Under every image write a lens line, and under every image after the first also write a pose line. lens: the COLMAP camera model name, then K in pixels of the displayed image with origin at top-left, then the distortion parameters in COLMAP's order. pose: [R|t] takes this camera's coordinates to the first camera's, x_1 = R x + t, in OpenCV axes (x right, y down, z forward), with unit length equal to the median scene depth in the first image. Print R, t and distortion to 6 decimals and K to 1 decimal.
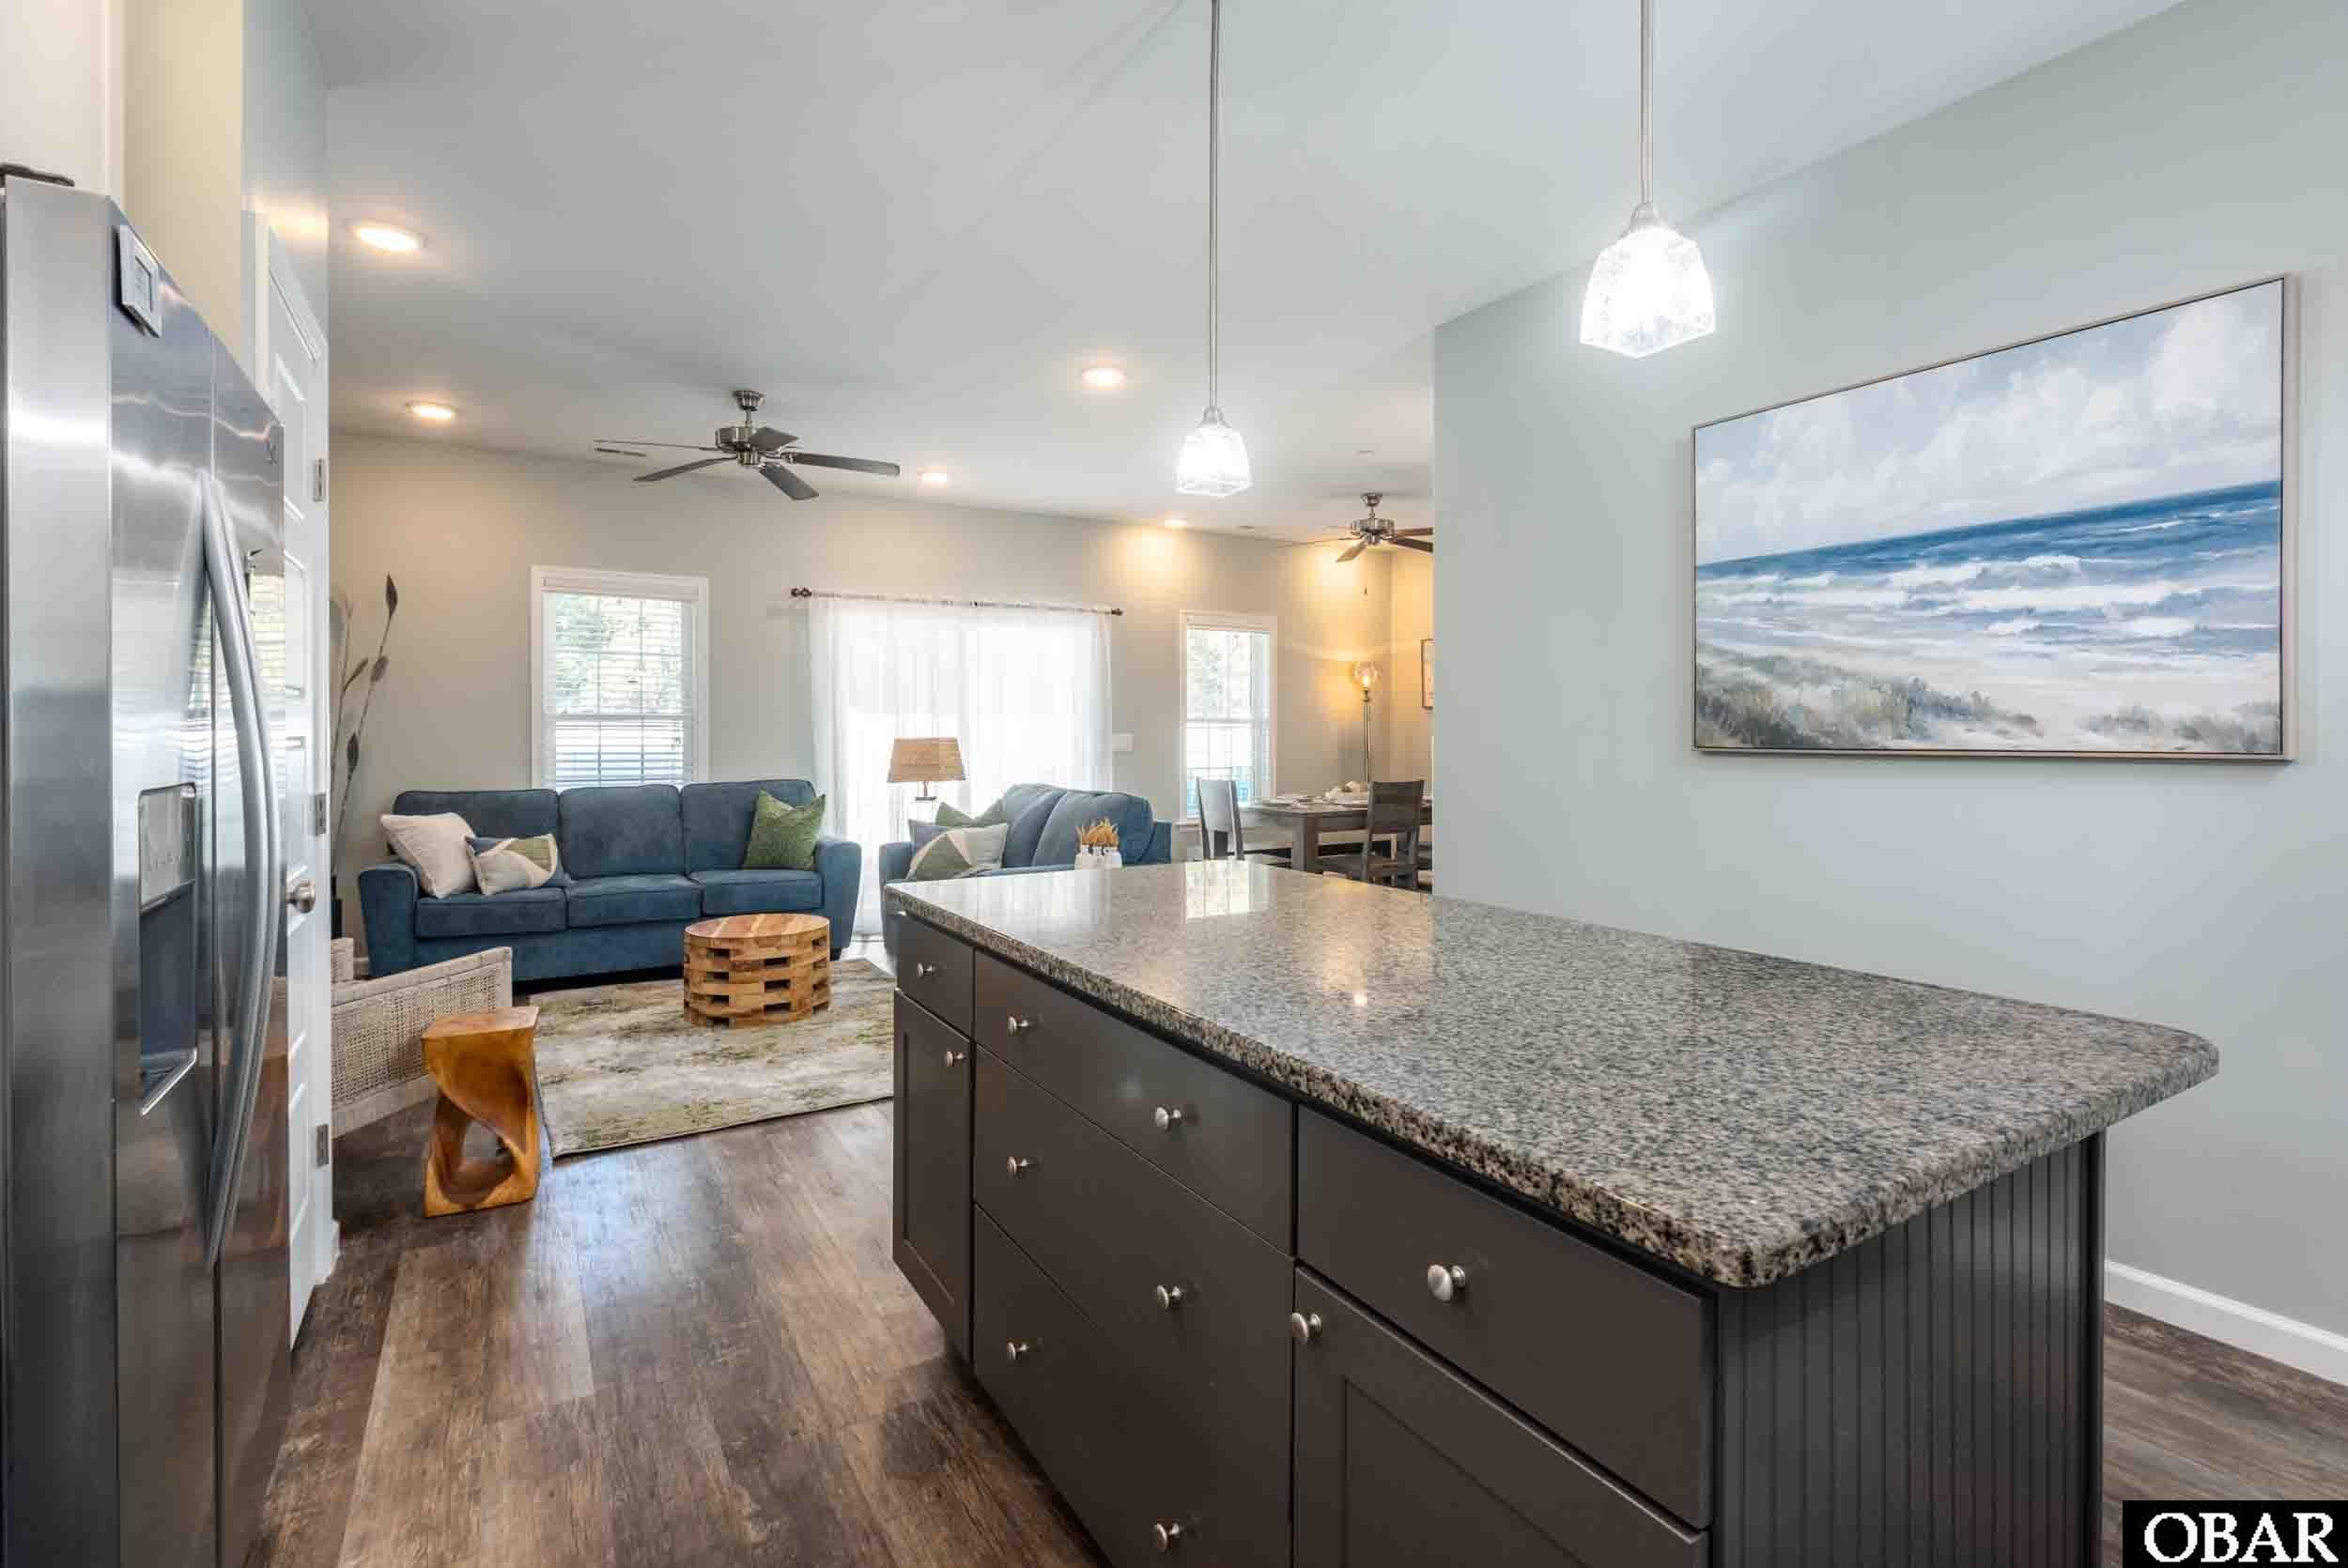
lens RADIAL K [[1105.2, 0, 1168.2], [0, 1105.2, 756.7], [0, 0, 1]] dist [0.001051, -0.000711]
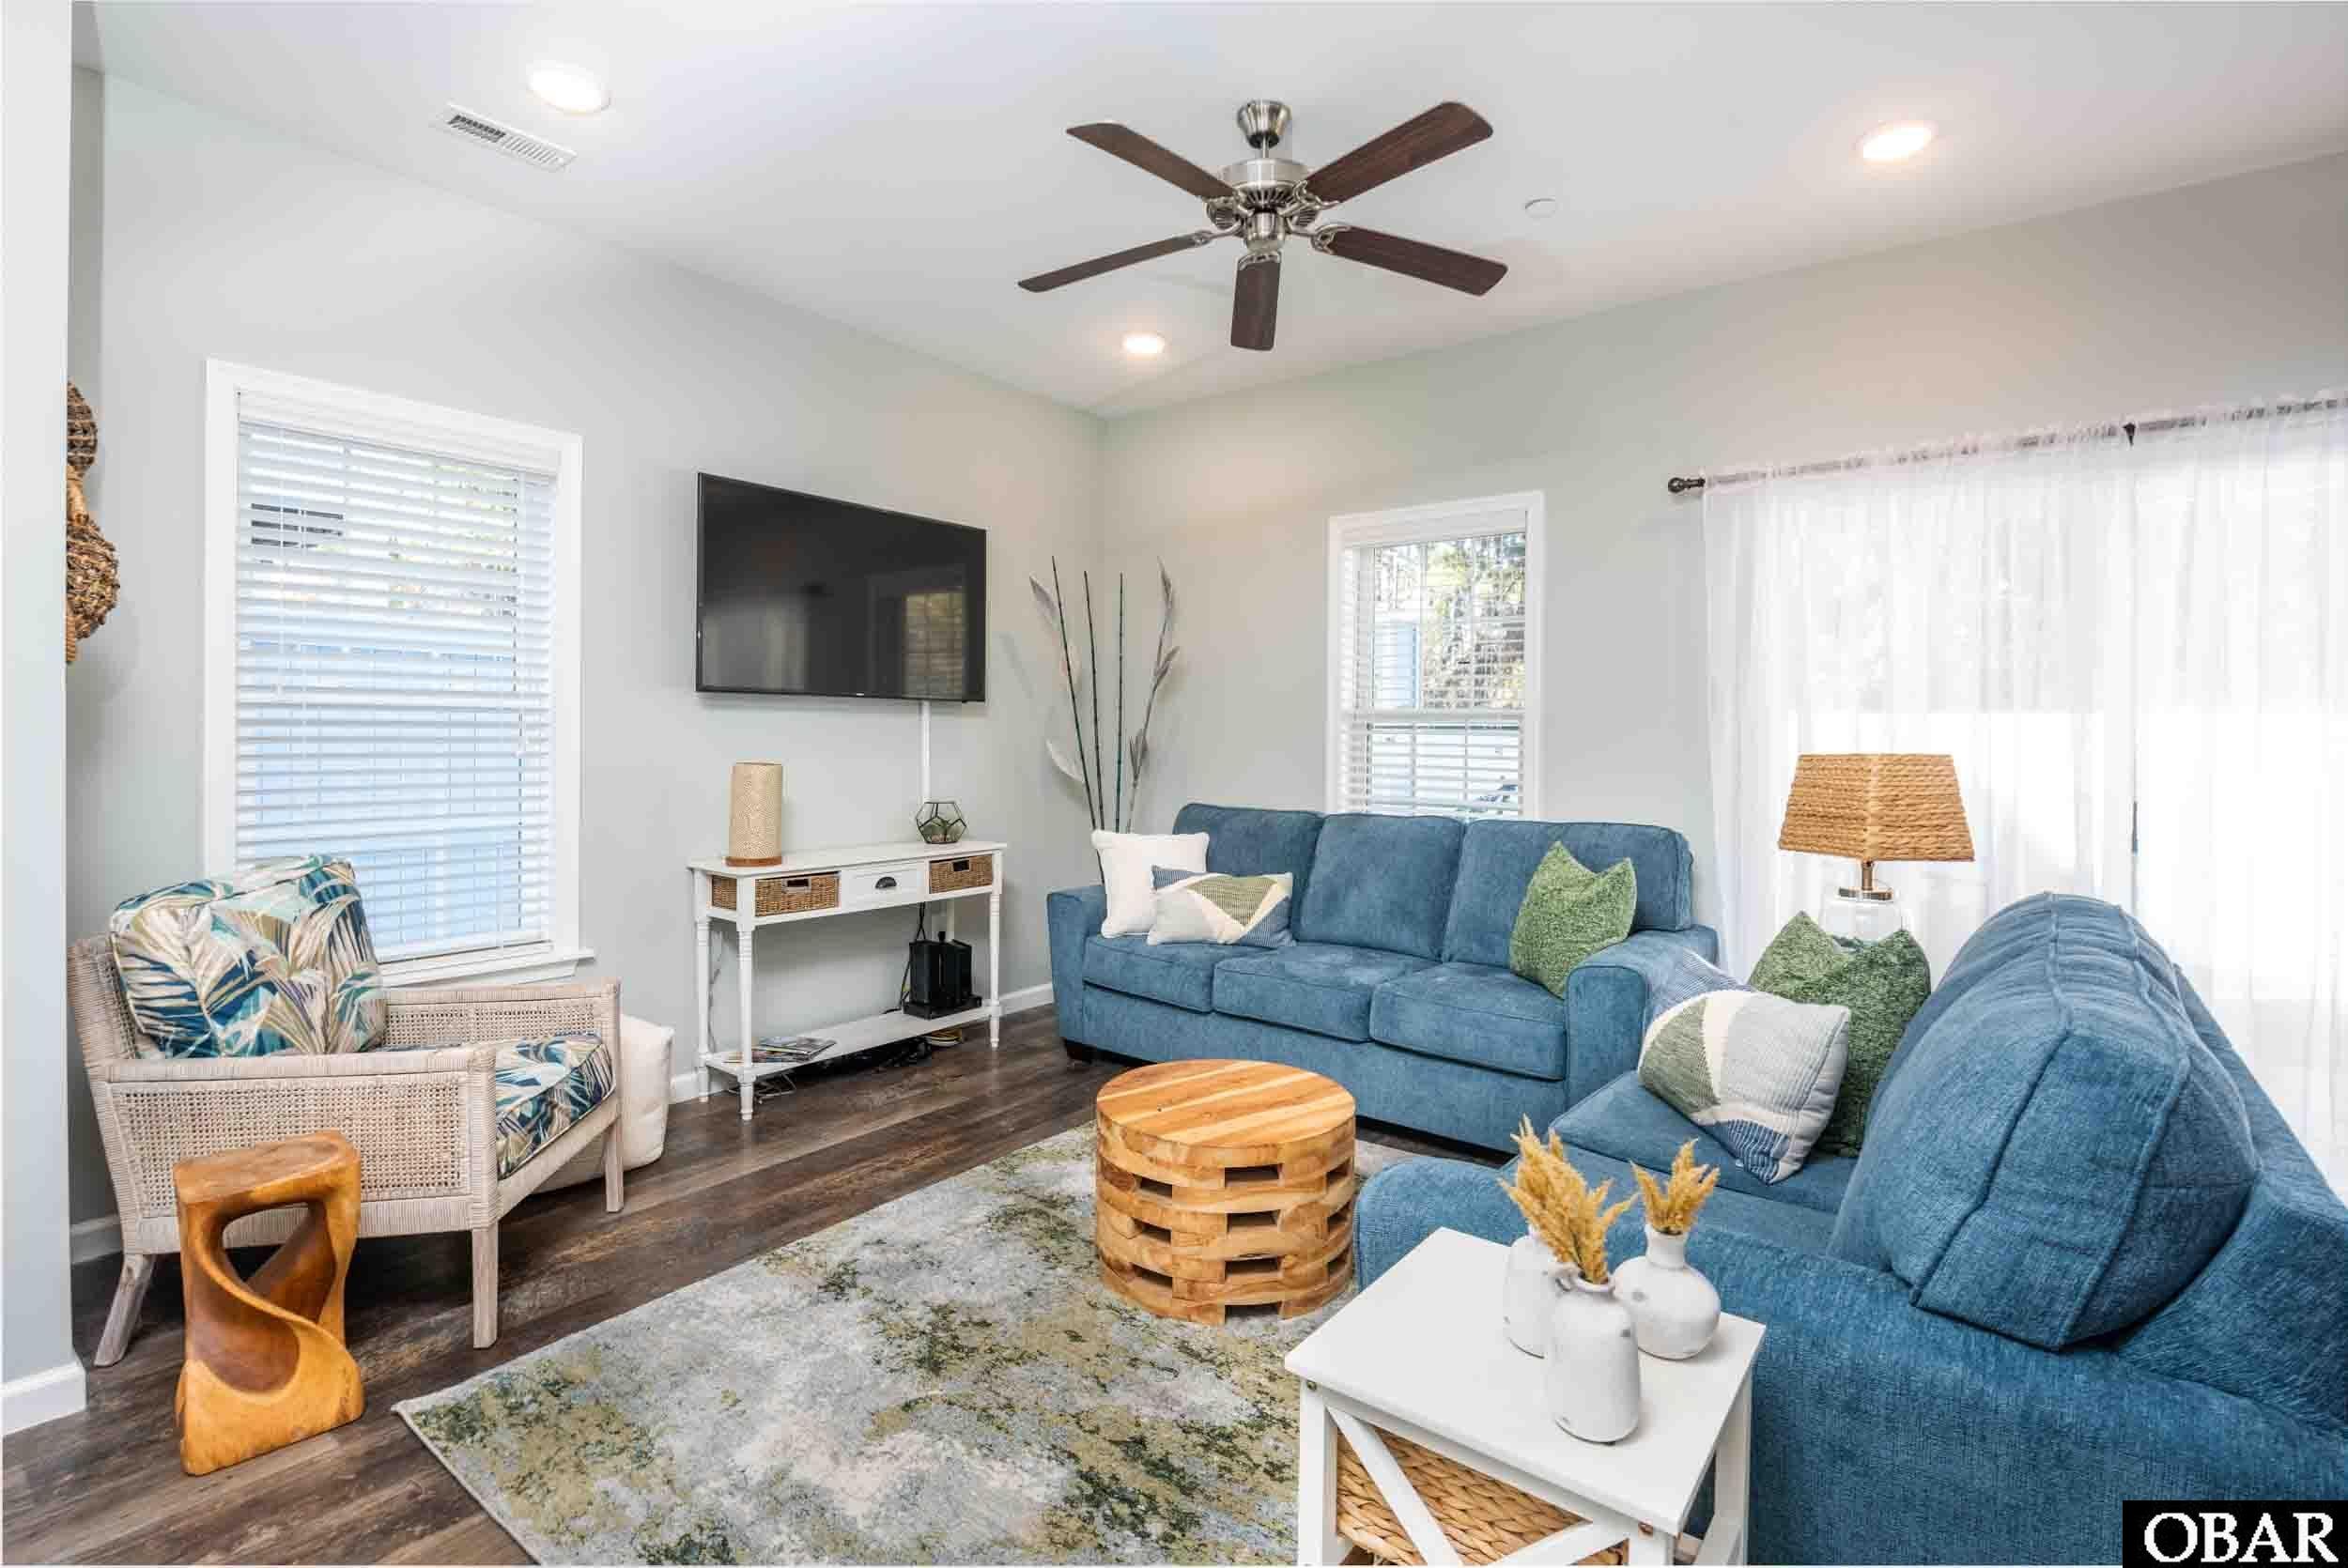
lens RADIAL K [[1104.4, 0, 1140.5], [0, 1104.4, 733.3], [0, 0, 1]] dist [0.001648, -0.000030]
pose [[0.354223, 0.005501, -0.935145, 0.098459], [-0.029058, 0.999565, -0.005127, -0.017317], [0.934710, 0.028989, 0.354228, 0.653697]]
